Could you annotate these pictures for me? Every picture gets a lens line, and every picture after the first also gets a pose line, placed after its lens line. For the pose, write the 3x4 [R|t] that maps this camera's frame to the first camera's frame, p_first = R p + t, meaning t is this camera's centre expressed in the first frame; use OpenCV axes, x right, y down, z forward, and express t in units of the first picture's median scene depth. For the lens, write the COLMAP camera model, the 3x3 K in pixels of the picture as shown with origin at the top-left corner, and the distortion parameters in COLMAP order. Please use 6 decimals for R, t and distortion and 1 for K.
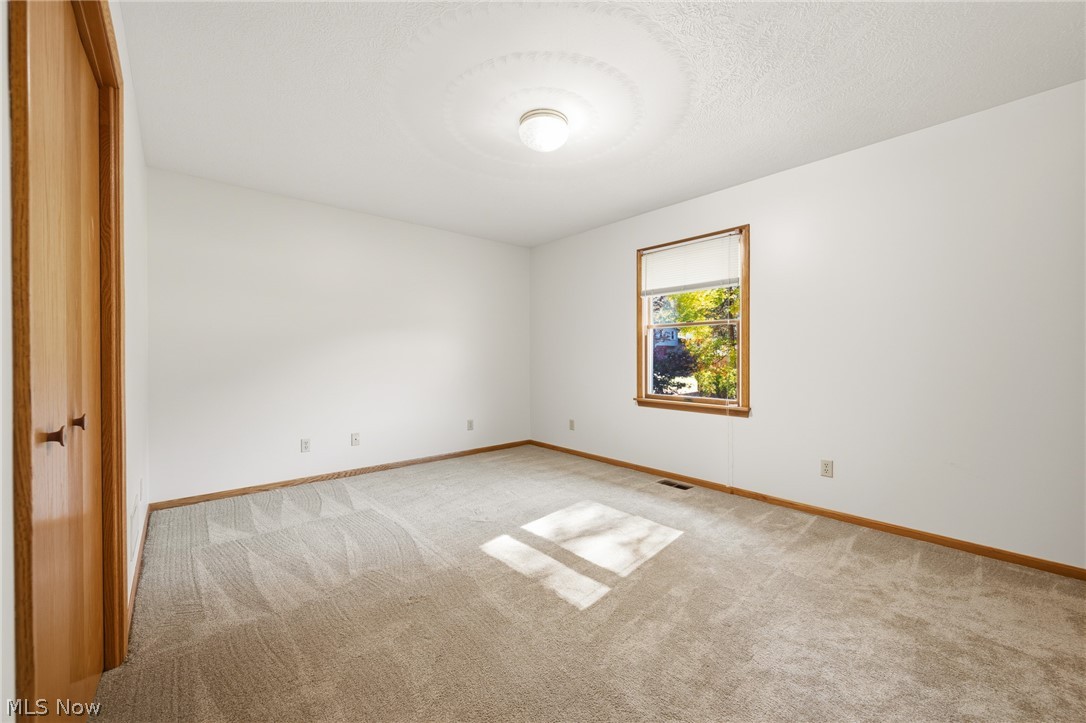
lens RADIAL K [[423.1, 0, 544.4], [0, 423.1, 358.2], [0, 0, 1]] dist [-0.000780, -0.000049]
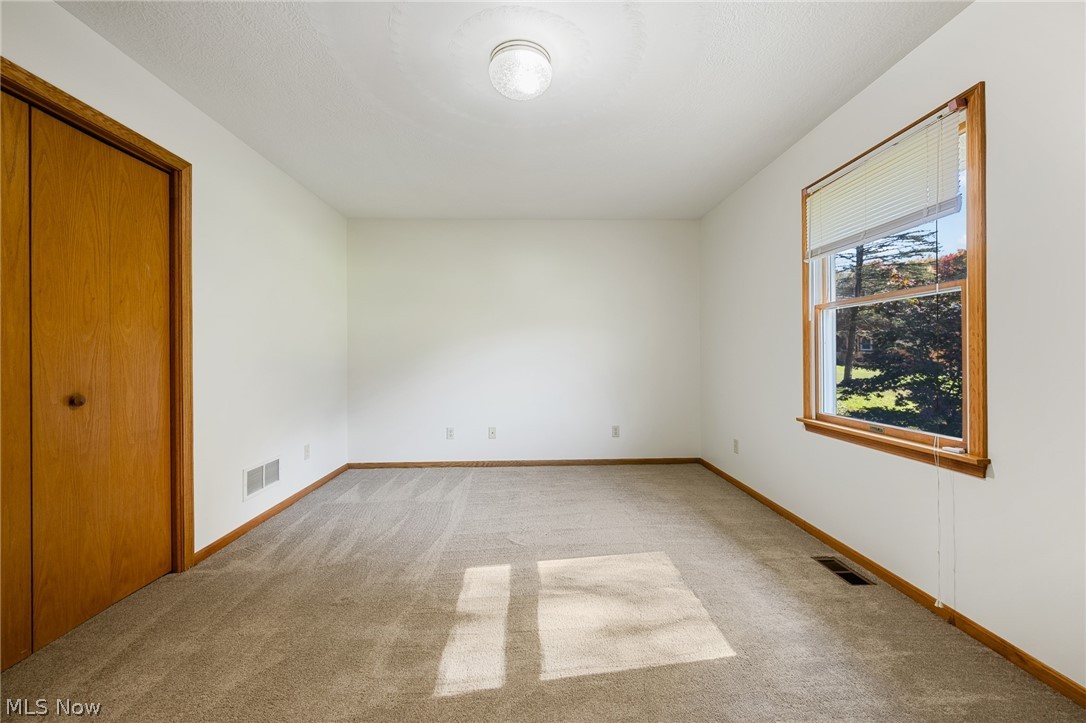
lens RADIAL K [[423.1, 0, 544.4], [0, 423.1, 358.2], [0, 0, 1]] dist [-0.000780, -0.000049]
pose [[0.778479, 0.001002, -0.627670, 0.382740], [0.001181, 0.999995, 0.003061, -0.000175], [0.627670, -0.003124, 0.778473, 0.298564]]
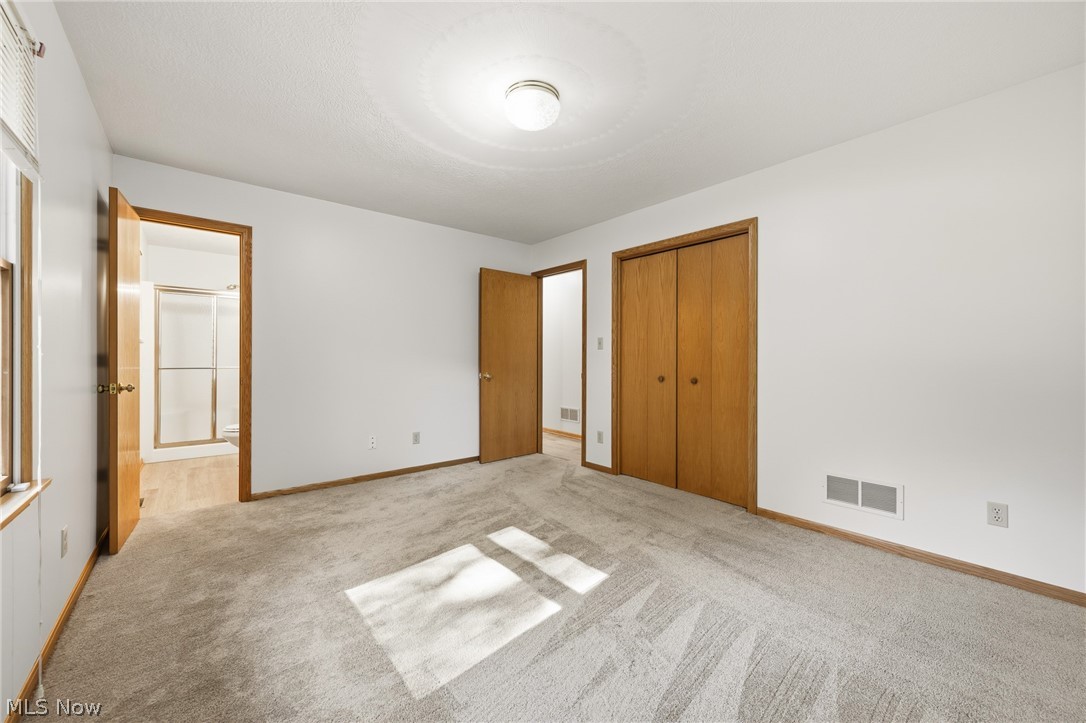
lens RADIAL K [[423.1, 0, 544.4], [0, 423.1, 358.2], [0, 0, 1]] dist [-0.000780, -0.000049]
pose [[-0.999604, -0.001240, 0.028110, -0.038025], [-0.001128, 0.999991, 0.004004, -0.007179], [-0.028115, 0.003971, -0.999597, 1.368597]]
